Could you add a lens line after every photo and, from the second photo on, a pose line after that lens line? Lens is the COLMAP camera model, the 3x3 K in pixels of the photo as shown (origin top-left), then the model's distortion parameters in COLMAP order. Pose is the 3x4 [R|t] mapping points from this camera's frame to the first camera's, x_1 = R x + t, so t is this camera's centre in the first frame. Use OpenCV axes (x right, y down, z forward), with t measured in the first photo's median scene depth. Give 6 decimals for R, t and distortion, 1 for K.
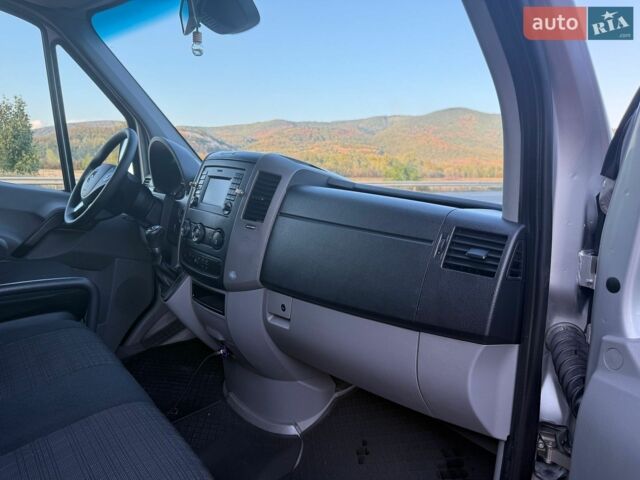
lens RADIAL K [[456.7, 0, 317.3], [0, 456.7, 239.6], [0, 0, 1]] dist [0.106698, -0.234293]
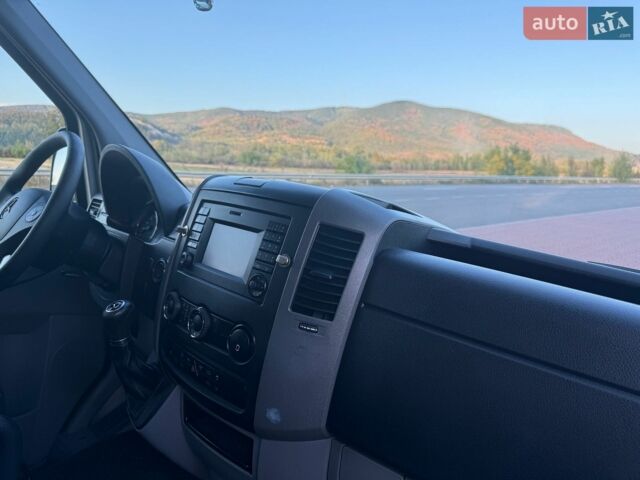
lens RADIAL K [[460.5, 0, 315.2], [0, 460.5, 242.3], [0, 0, 1]] dist [0.077175, -0.127227]
pose [[0.994361, -0.005586, 0.105899, -0.146443], [0.003033, 0.999701, 0.024250, -0.107240], [-0.106003, -0.023792, 0.994081, 0.341463]]
